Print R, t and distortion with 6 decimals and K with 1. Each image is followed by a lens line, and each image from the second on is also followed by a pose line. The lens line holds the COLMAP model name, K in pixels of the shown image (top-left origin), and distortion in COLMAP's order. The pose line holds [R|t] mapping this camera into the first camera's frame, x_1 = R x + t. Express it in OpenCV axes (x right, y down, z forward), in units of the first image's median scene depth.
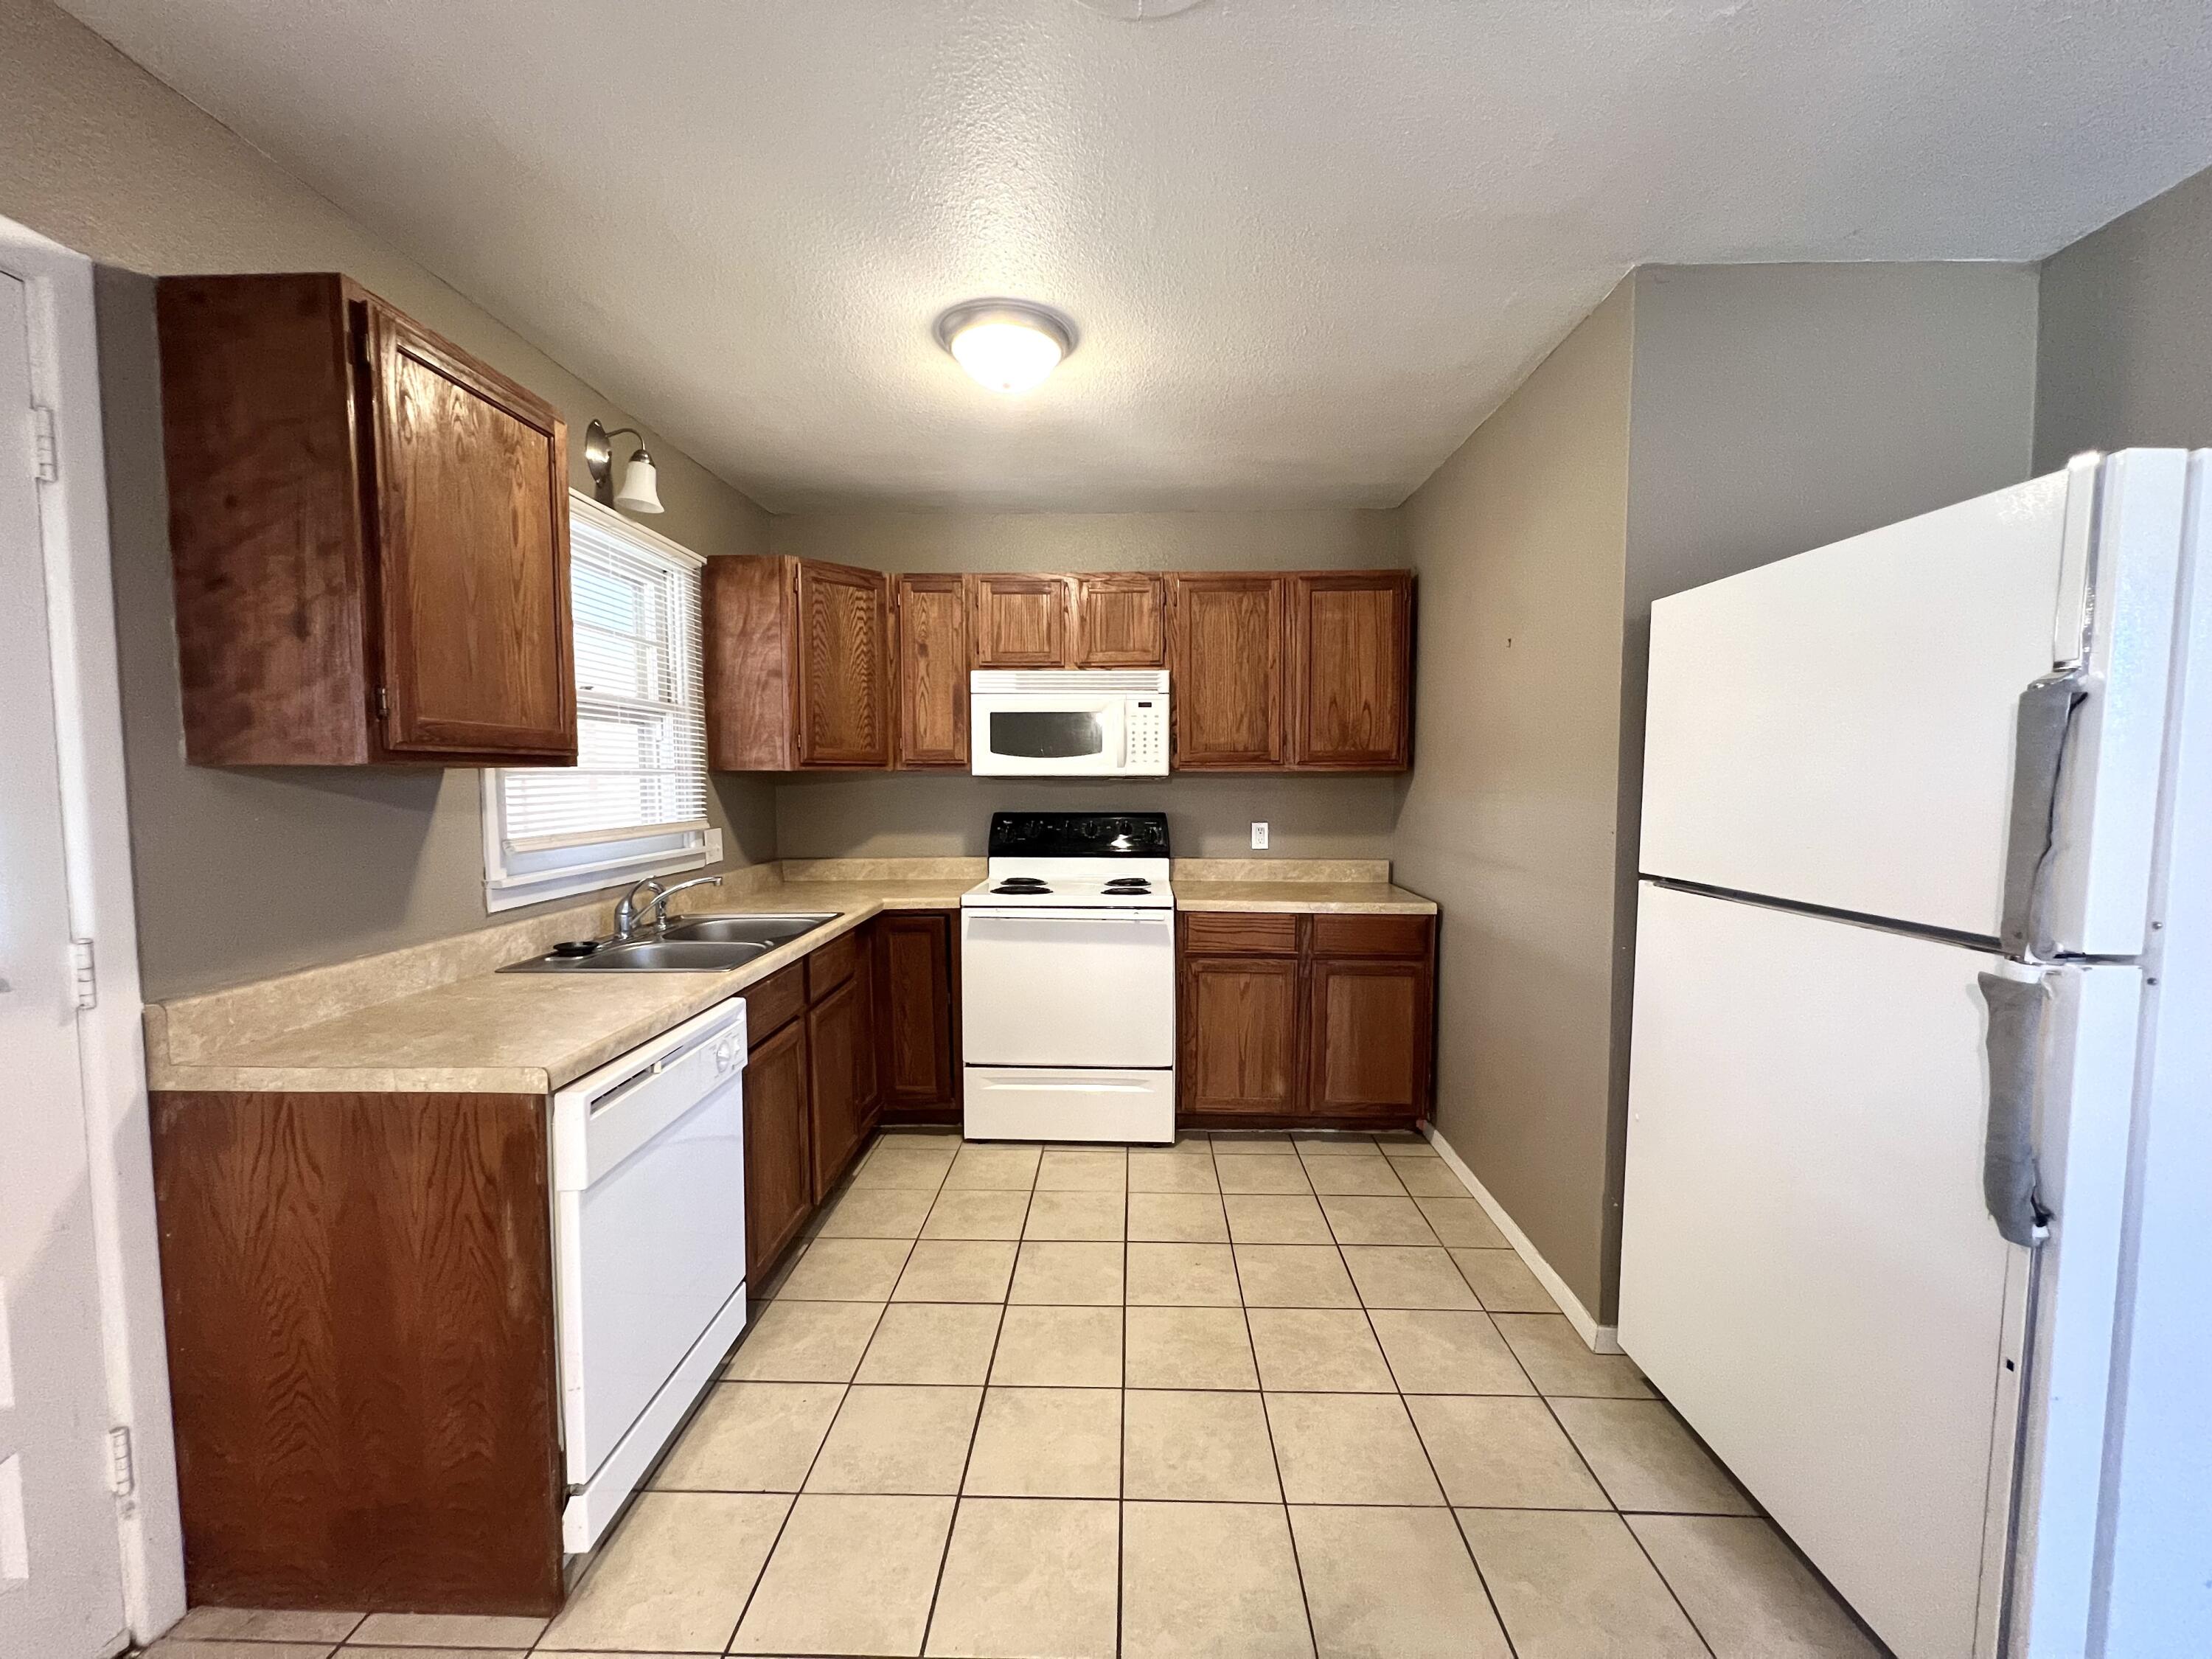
lens RADIAL K [[882.8, 0, 1106.7], [0, 882.8, 835.5], [0, 0, 1]] dist [-0.000372, 0.000501]
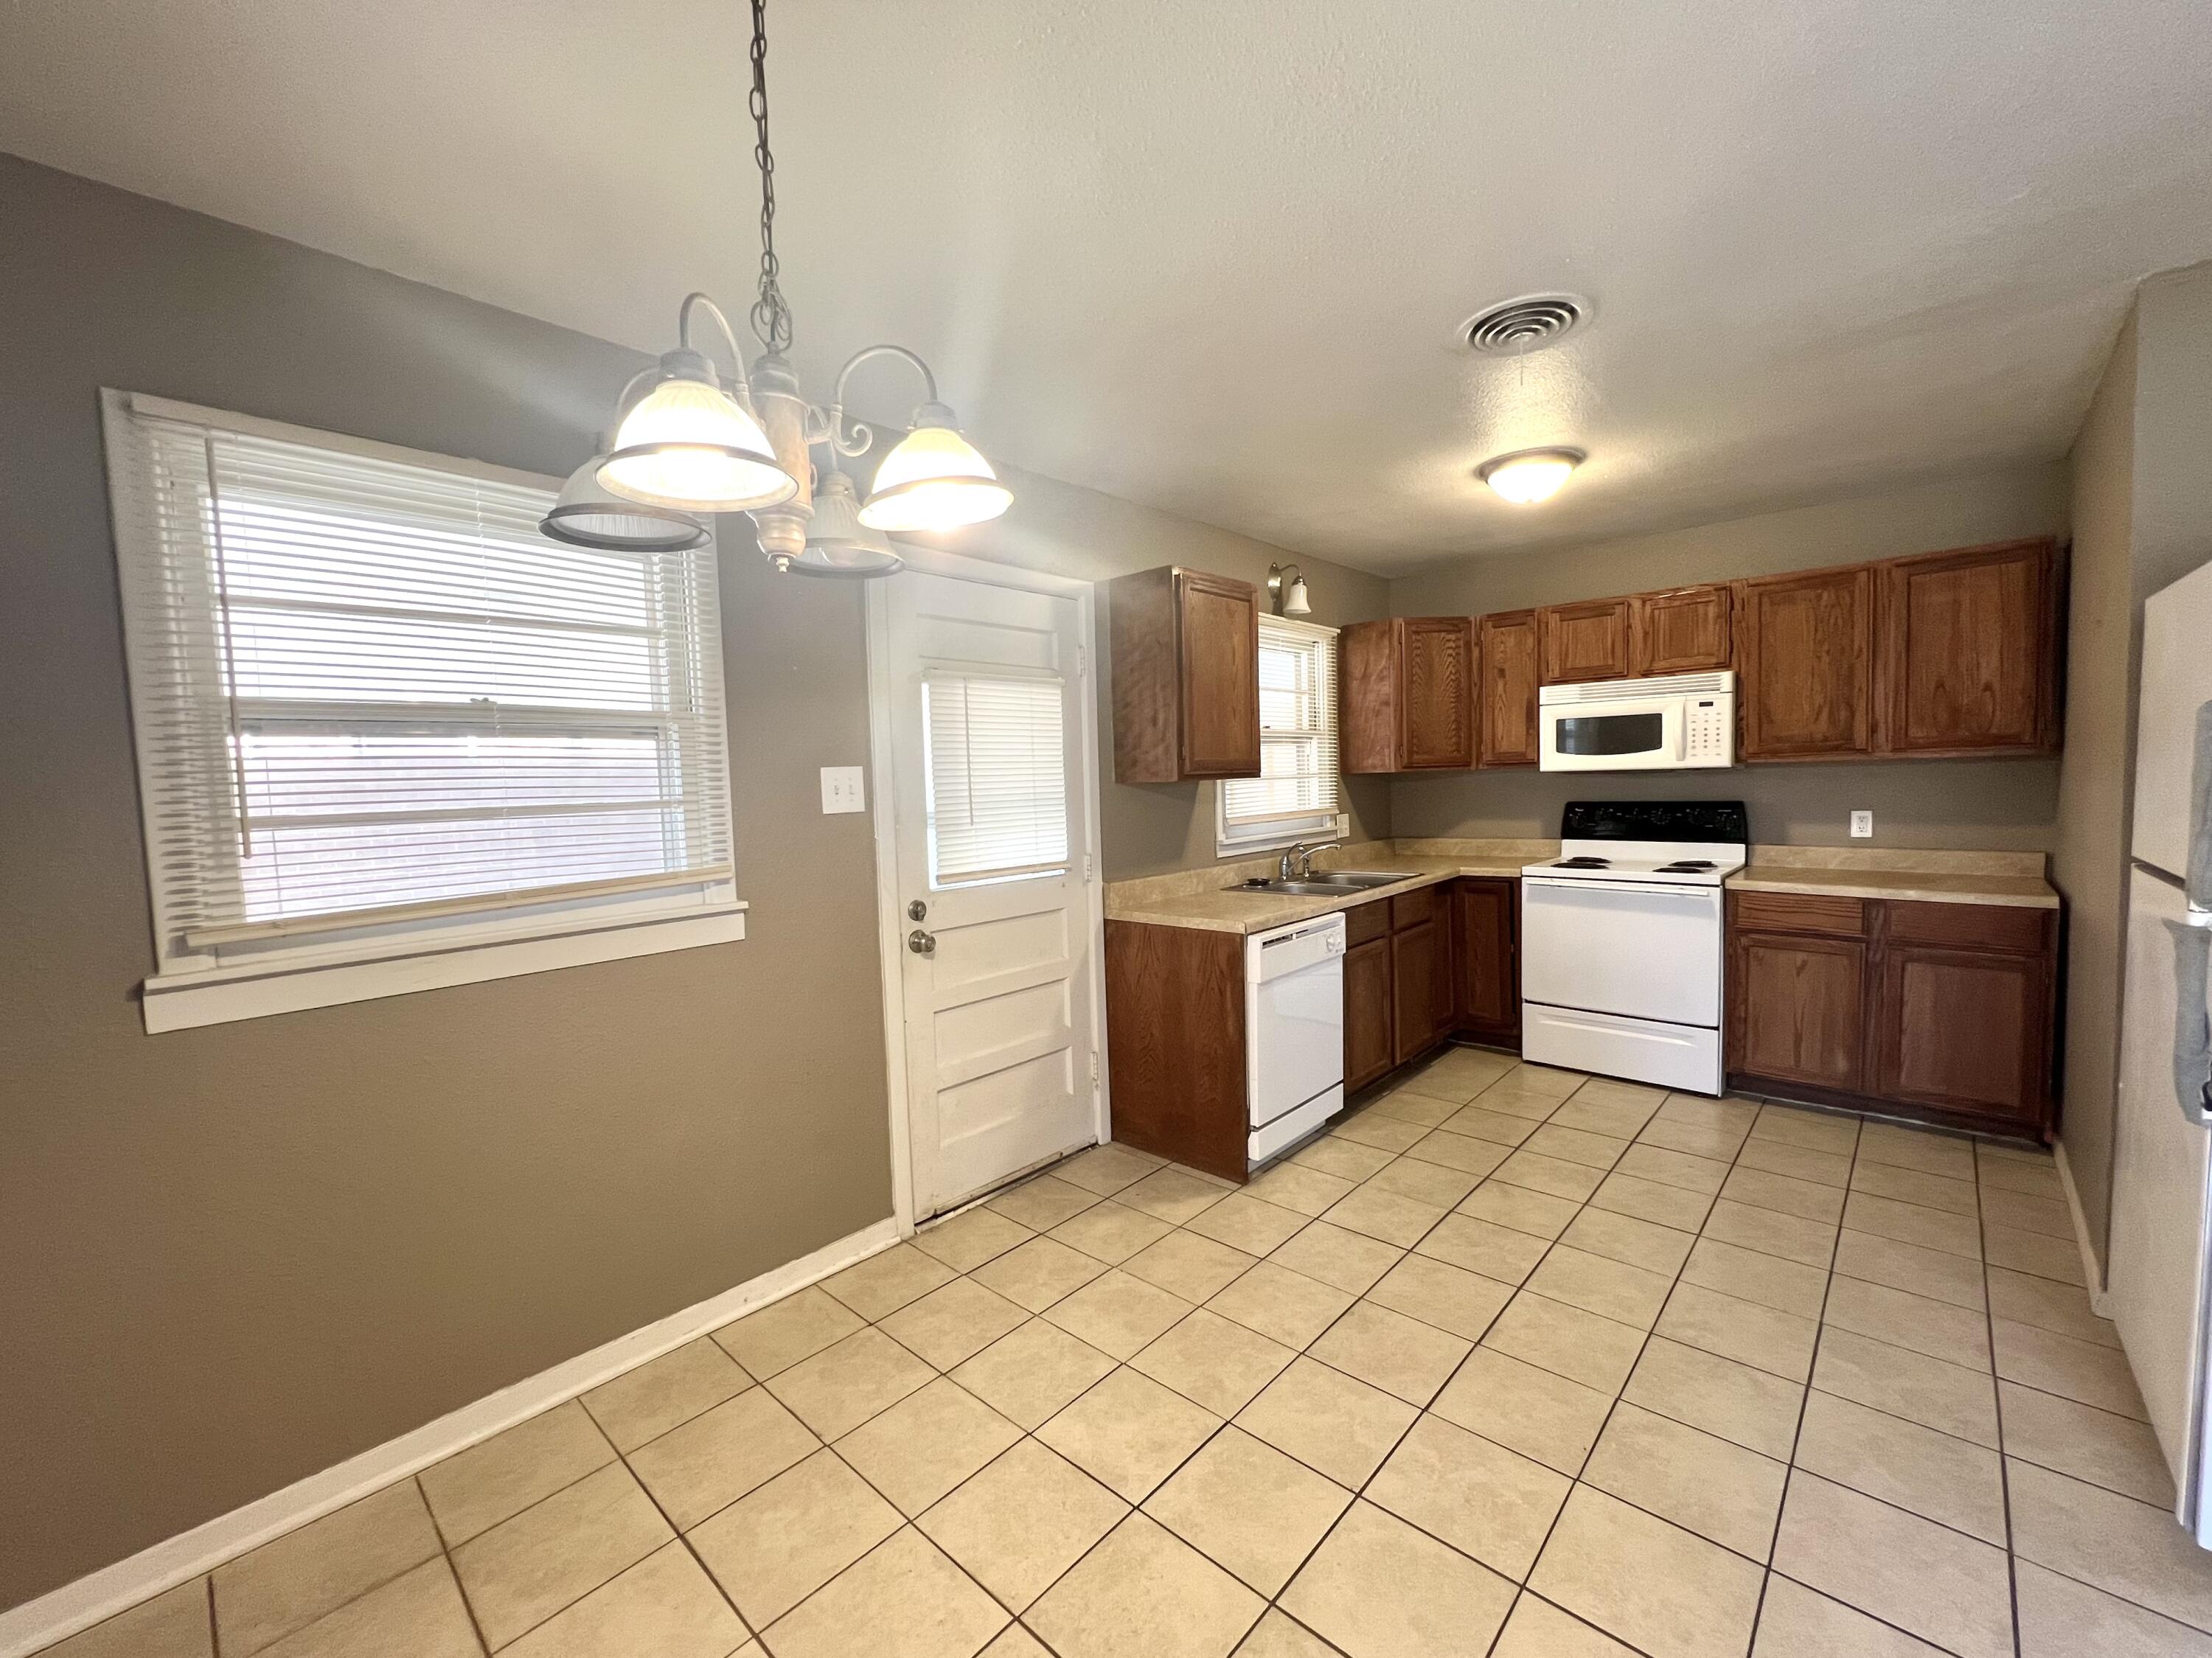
lens RADIAL K [[882.8, 0, 1105.5], [0, 882.8, 831.2], [0, 0, 1]] dist [-0.000372, 0.000501]
pose [[0.753584, 0.017182, -0.657127, 0.222505], [-0.013062, 0.999852, 0.011165, 0.009815], [0.657221, 0.000170, 0.753697, -0.361725]]
